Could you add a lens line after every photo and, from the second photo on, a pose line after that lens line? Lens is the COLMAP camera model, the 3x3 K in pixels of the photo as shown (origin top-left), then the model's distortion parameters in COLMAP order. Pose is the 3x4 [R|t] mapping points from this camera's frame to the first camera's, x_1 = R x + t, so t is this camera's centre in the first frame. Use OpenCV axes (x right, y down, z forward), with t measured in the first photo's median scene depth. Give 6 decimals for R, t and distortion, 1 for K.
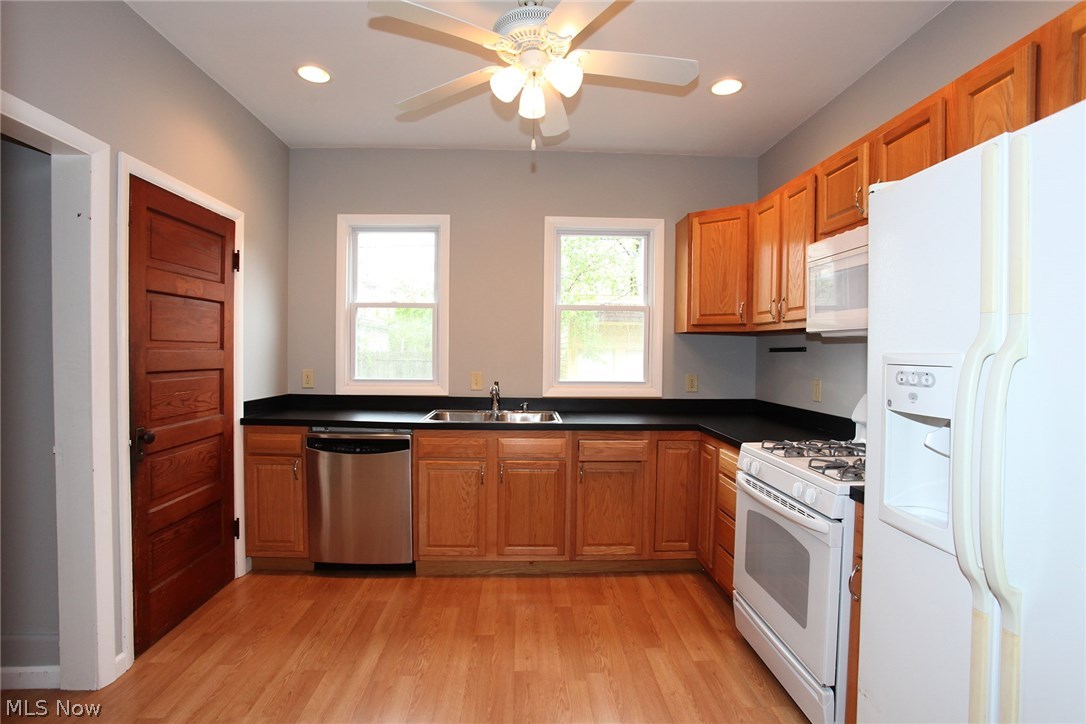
lens RADIAL K [[531.3, 0, 543.0], [0, 531.3, 362.0], [0, 0, 1]] dist [-0.078084, 0.029585]
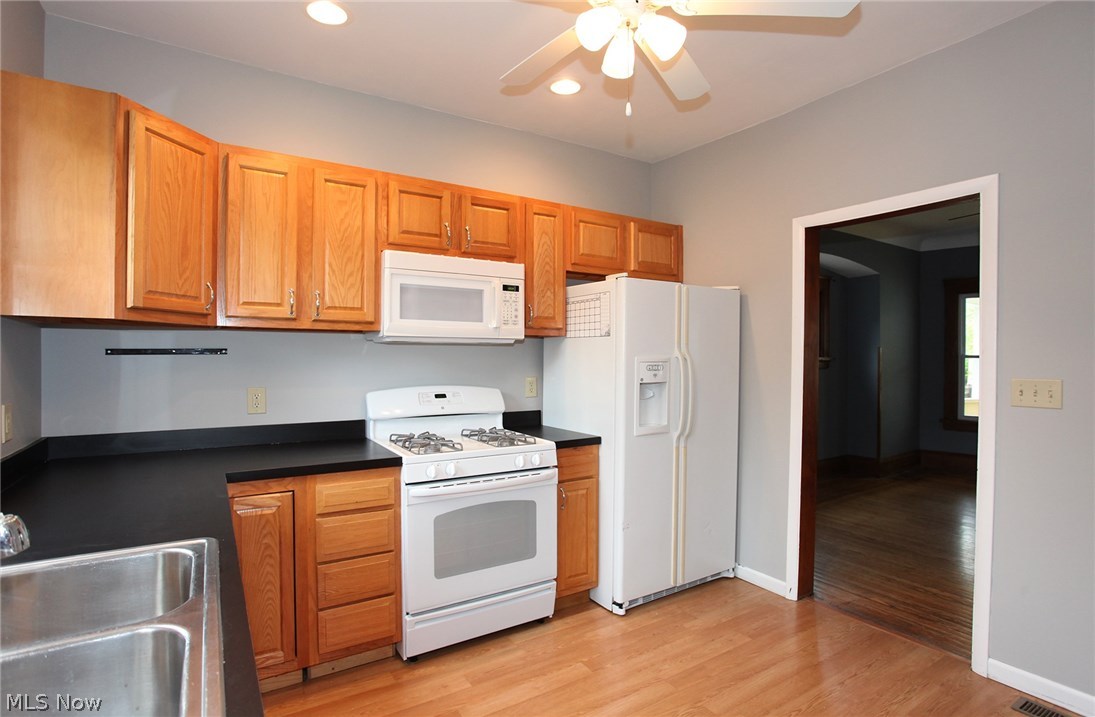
lens RADIAL K [[545.6, 0, 551.6], [0, 545.6, 358.4], [0, 0, 1]] dist [-0.081744, 0.040365]
pose [[-0.504450, -0.018003, 0.863253, -0.443931], [0.010610, 0.999578, 0.027046, -0.030486], [-0.863376, 0.022803, -0.504046, 0.990271]]
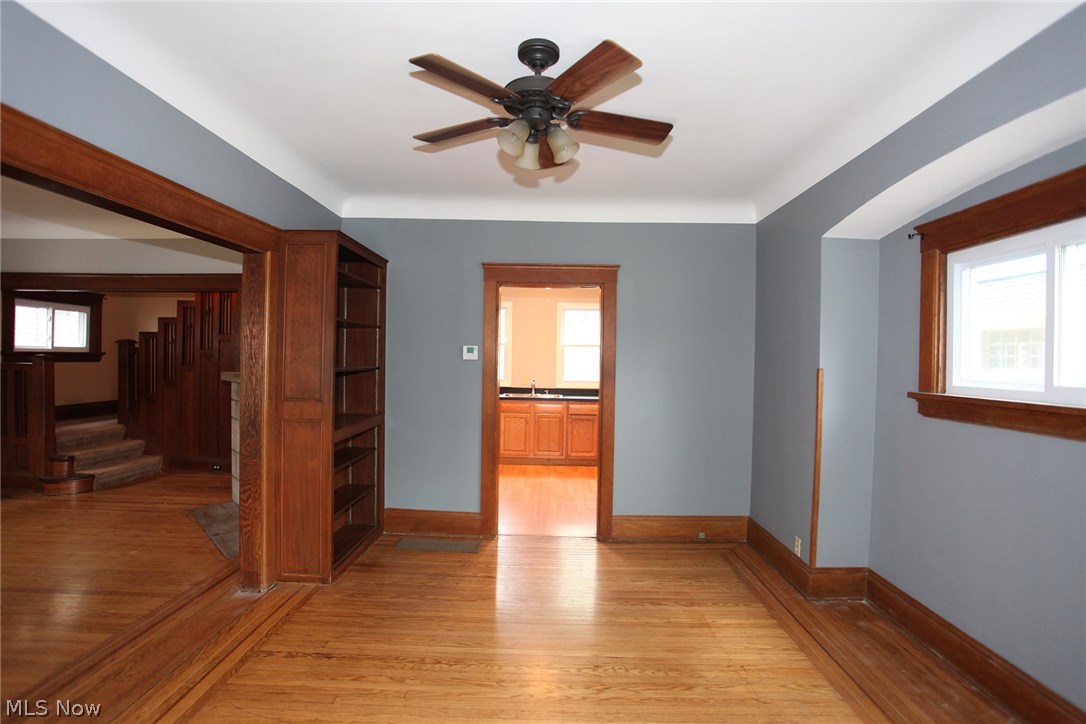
lens RADIAL K [[537.6, 0, 545.5], [0, 537.6, 362.0], [0, 0, 1]] dist [-0.076996, 0.034711]
pose [[0.998225, 0.010241, -0.058669, 0.099388], [-0.010976, 0.999865, -0.012219, -0.013010], [0.058536, 0.012842, 0.998203, -1.358260]]
